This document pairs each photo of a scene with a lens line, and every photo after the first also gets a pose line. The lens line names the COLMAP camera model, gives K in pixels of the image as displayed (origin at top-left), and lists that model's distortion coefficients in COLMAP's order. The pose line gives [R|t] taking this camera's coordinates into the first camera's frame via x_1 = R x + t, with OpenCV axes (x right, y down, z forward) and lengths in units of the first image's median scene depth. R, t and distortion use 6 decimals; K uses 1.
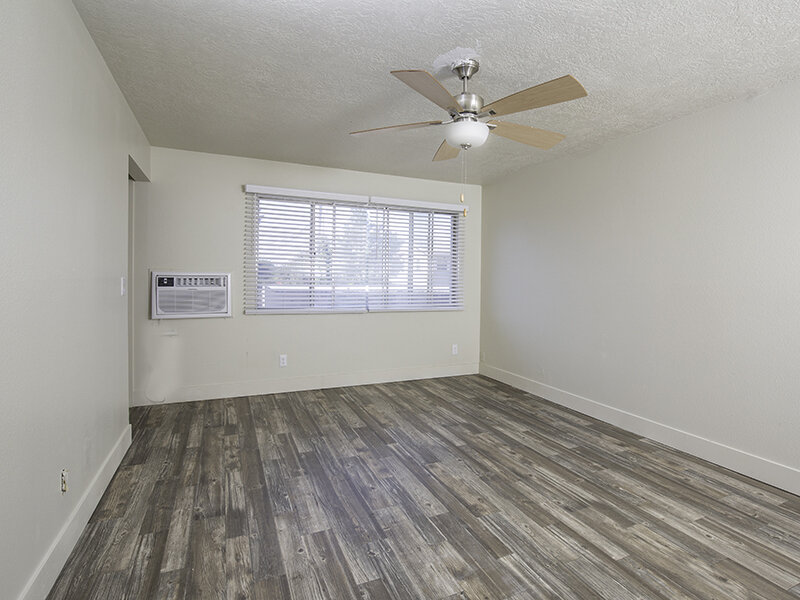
lens RADIAL K [[406.7, 0, 395.1], [0, 406.7, 299.2], [0, 0, 1]] dist [-0.025277, 0.002876]
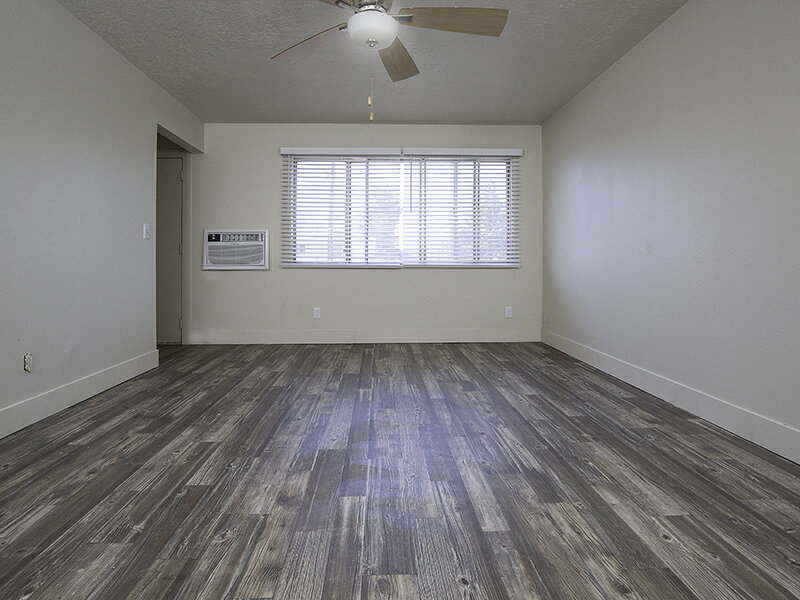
lens RADIAL K [[406.7, 0, 387.8], [0, 406.7, 278.6], [0, 0, 1]] dist [-0.025277, 0.002876]
pose [[0.927481, -0.007064, -0.373804, 0.476445], [-0.001954, 0.999716, -0.023739, 0.147490], [0.373866, 0.022748, 0.927204, 0.169538]]
